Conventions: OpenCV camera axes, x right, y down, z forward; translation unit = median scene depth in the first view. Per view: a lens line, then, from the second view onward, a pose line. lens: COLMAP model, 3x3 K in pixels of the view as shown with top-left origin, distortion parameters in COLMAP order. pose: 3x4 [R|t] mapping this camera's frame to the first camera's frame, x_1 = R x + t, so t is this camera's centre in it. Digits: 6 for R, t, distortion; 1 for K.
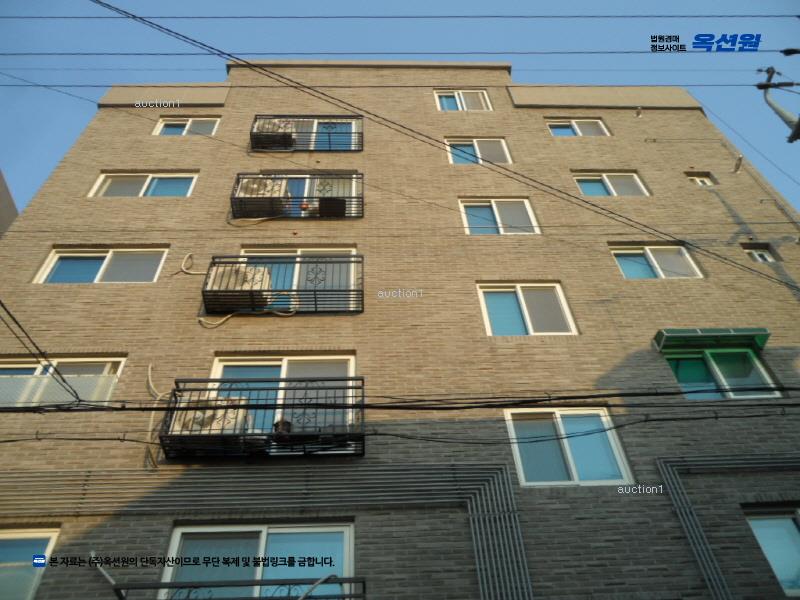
lens RADIAL K [[648.4, 0, 406.9], [0, 648.4, 298.2], [0, 0, 1]] dist [-0.013096, 0.005393]
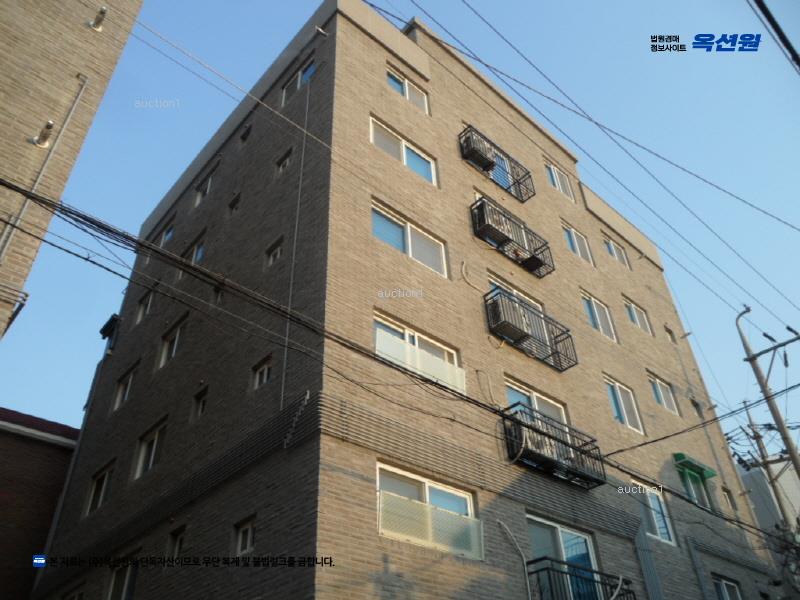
lens RADIAL K [[658.5, 0, 398.2], [0, 658.5, 277.4], [0, 0, 1]] dist [-0.049684, 0.039277]
pose [[0.755486, 0.431299, 0.493175, -0.956489], [-0.499887, 0.866050, 0.008377, 0.008003], [-0.423501, -0.252861, 0.869890, -0.038824]]
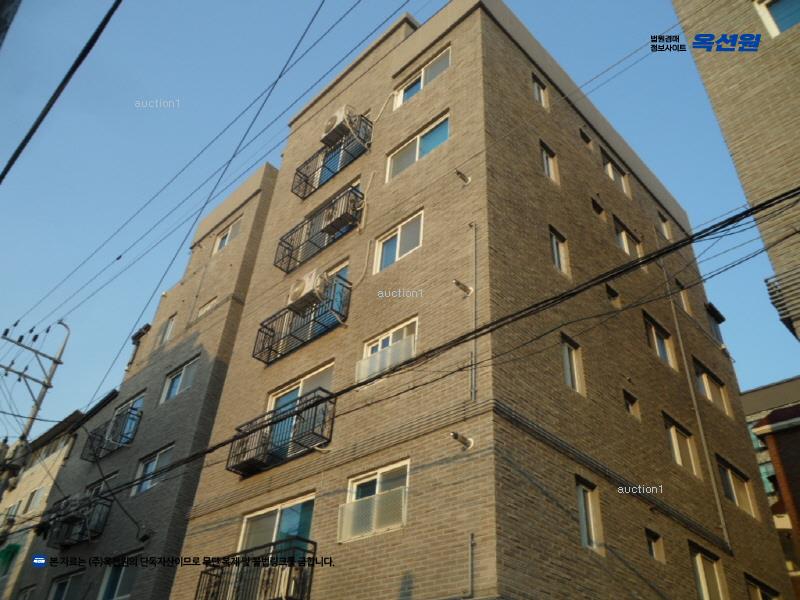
lens RADIAL K [[648.4, 0, 406.9], [0, 648.4, 298.2], [0, 0, 1]] dist [-0.013096, 0.005393]
pose [[0.704545, -0.361886, -0.610455, 0.902911], [0.486811, 0.872363, 0.044694, -0.018082], [0.516364, -0.328664, 0.790789, 0.029589]]
